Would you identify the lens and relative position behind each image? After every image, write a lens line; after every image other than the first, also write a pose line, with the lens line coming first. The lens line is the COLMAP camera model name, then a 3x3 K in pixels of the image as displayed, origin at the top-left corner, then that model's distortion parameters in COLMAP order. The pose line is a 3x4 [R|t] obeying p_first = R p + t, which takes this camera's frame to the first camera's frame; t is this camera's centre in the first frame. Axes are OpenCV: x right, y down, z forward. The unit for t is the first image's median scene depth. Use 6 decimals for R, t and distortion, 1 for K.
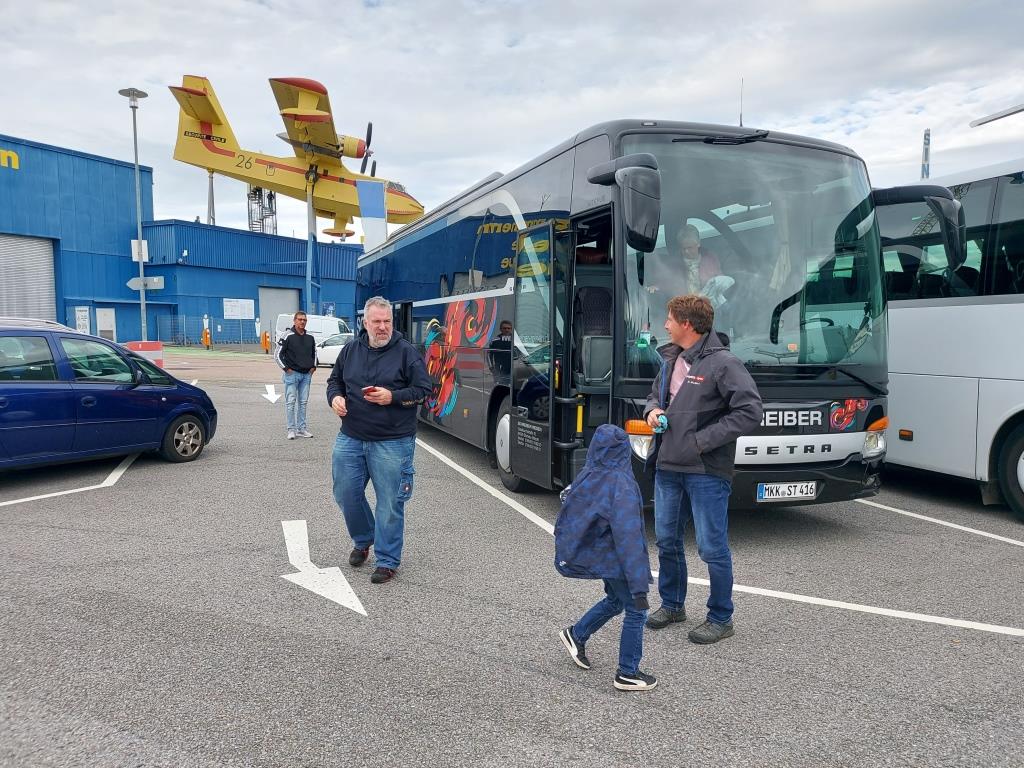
lens RADIAL K [[751.8, 0, 500.9], [0, 751.8, 398.0], [0, 0, 1]] dist [0.043876, -0.027380]
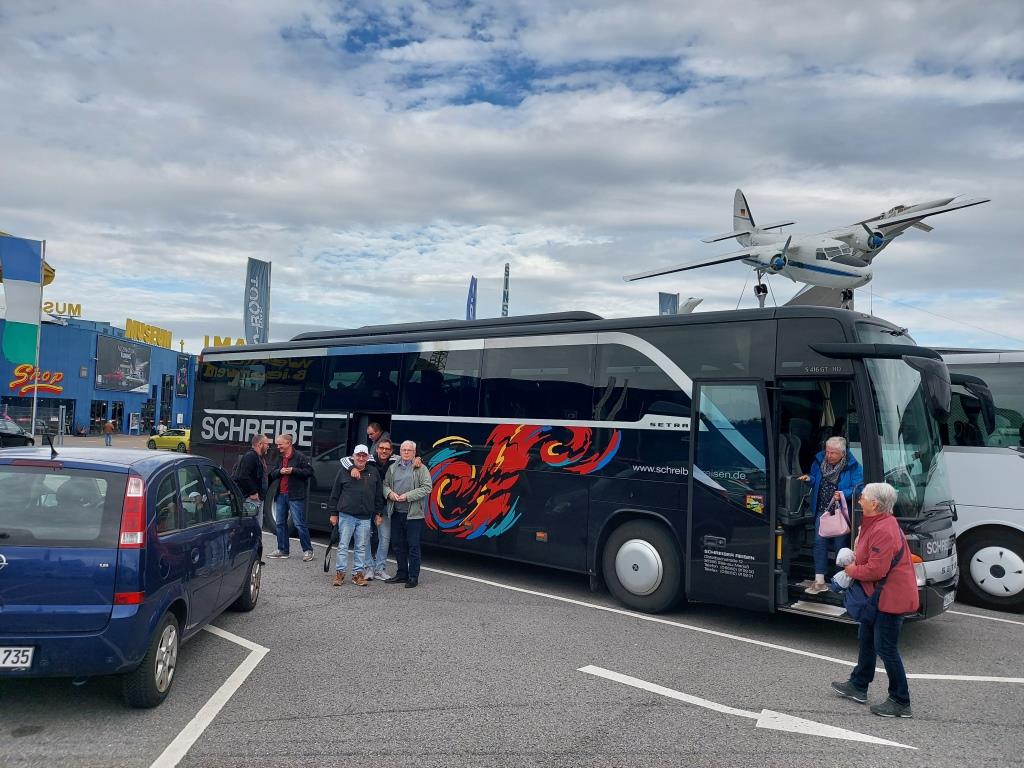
lens RADIAL K [[751.8, 0, 497.8], [0, 751.8, 386.0], [0, 0, 1]] dist [0.043876, -0.027380]
pose [[0.860935, 0.062686, 0.504839, -0.113379], [0.005032, 0.991281, -0.131669, -0.008519], [-0.508691, 0.115898, 0.853113, 0.025076]]
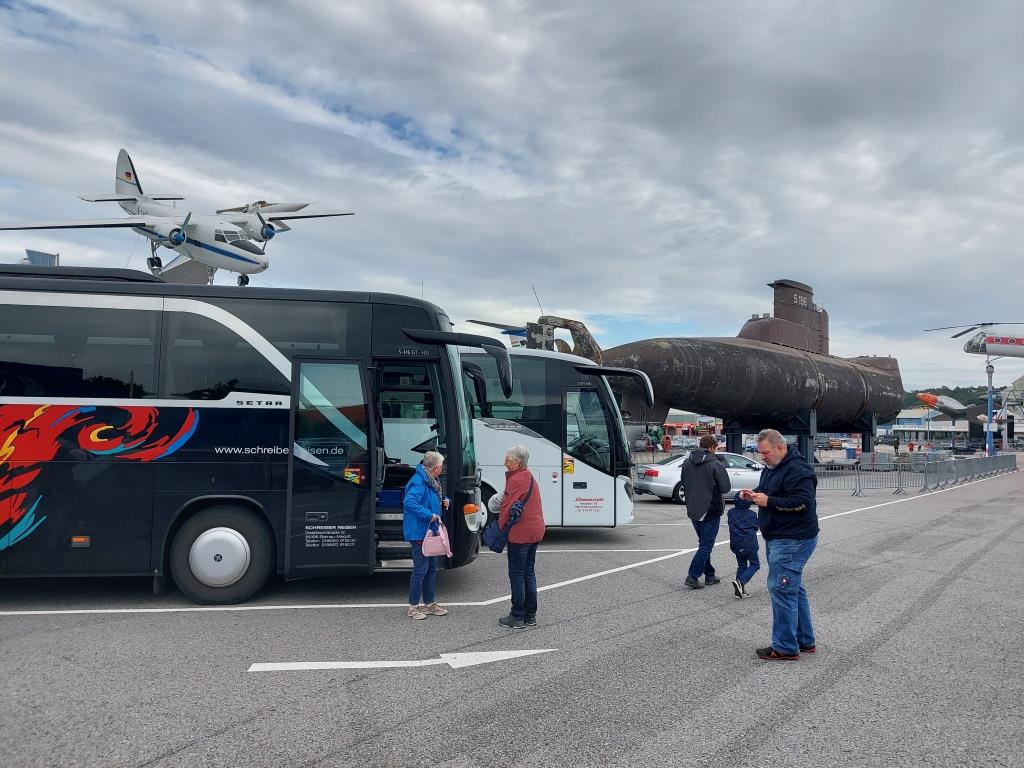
lens RADIAL K [[751.8, 0, 501.8], [0, 751.8, 395.2], [0, 0, 1]] dist [0.043876, -0.027380]
pose [[0.207883, 0.043375, 0.977192, -0.141058], [0.072066, 0.995622, -0.059524, -0.010225], [-0.975495, 0.082796, 0.203847, 0.066071]]
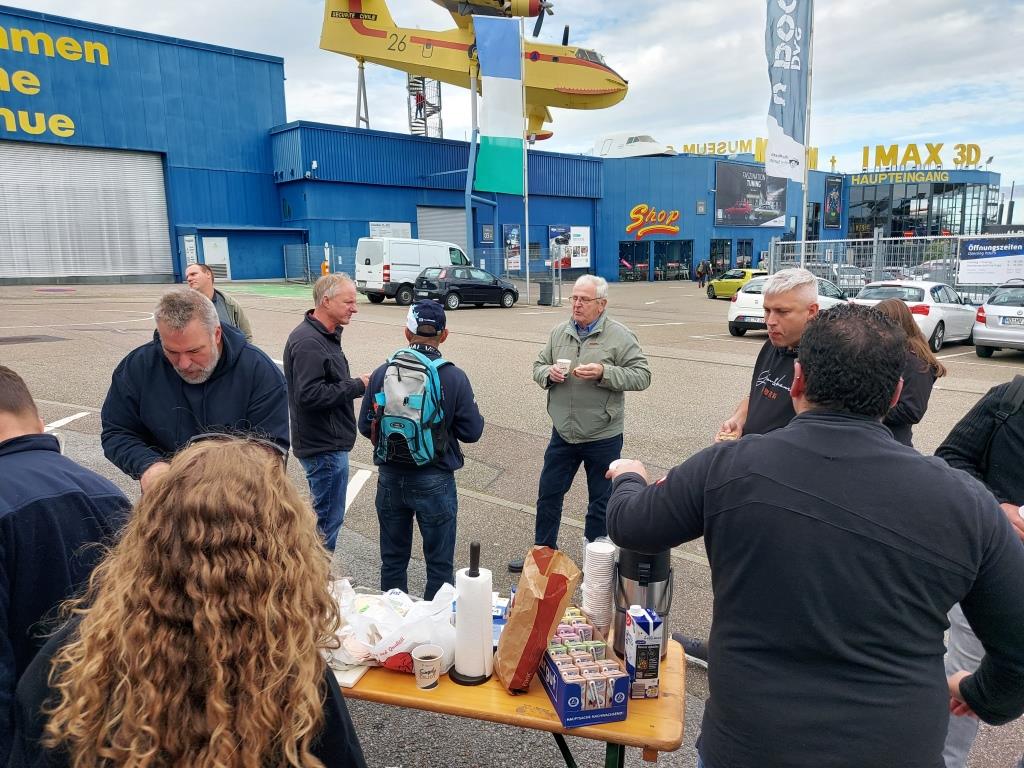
lens RADIAL K [[751.8, 0, 512.0], [0, 751.8, 384.3], [0, 0, 1]] dist [0.043876, -0.027380]
pose [[0.945999, 0.037681, -0.321972, 0.039192], [-0.012619, 0.996749, 0.079574, -0.028257], [0.323924, -0.071214, 0.943399, 0.305619]]
